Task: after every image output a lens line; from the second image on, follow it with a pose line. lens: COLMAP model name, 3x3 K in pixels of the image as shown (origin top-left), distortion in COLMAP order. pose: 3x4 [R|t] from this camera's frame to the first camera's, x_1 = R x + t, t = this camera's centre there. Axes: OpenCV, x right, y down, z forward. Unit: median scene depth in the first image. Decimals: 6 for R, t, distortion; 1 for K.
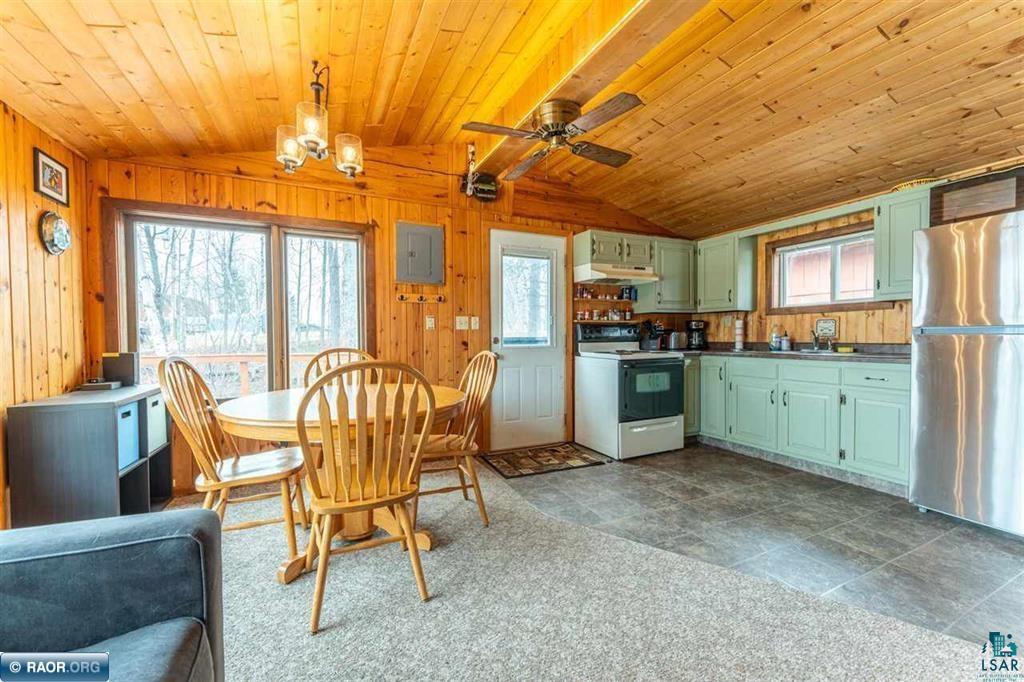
lens RADIAL K [[404.7, 0, 508.3], [0, 404.7, 341.2], [0, 0, 1]] dist [0.000570, -0.000055]
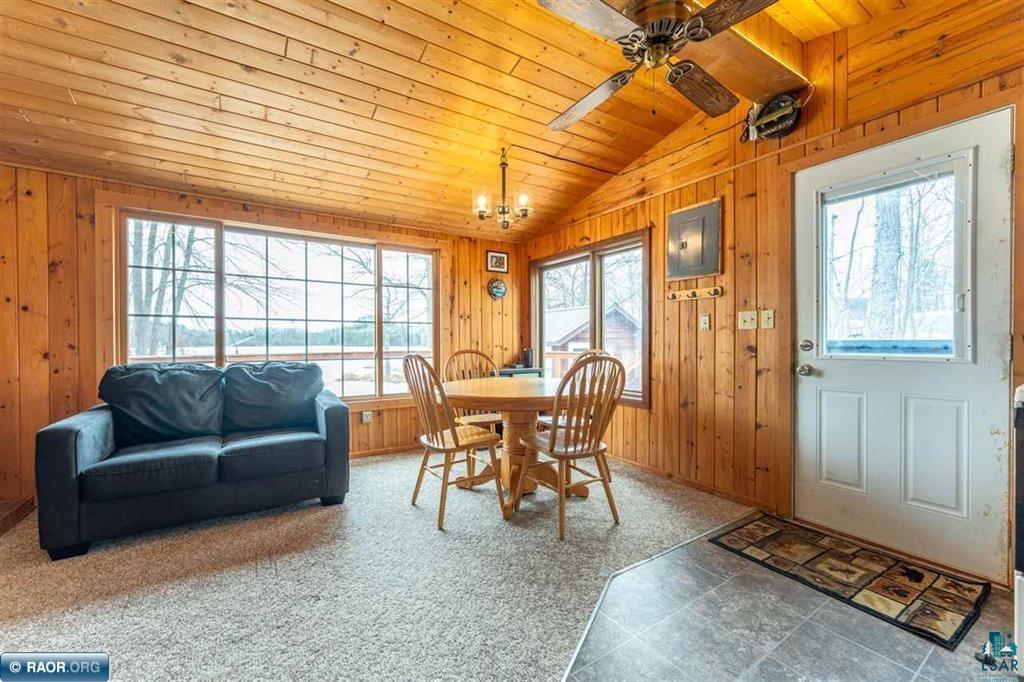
lens RADIAL K [[404.7, 0, 506.1], [0, 404.7, 342.6], [0, 0, 1]] dist [0.000570, -0.000055]
pose [[0.138093, 0.005890, -0.990402, 0.565165], [-0.012822, 0.999909, 0.004159, -0.002801], [0.990336, 0.012125, 0.138156, 0.484115]]
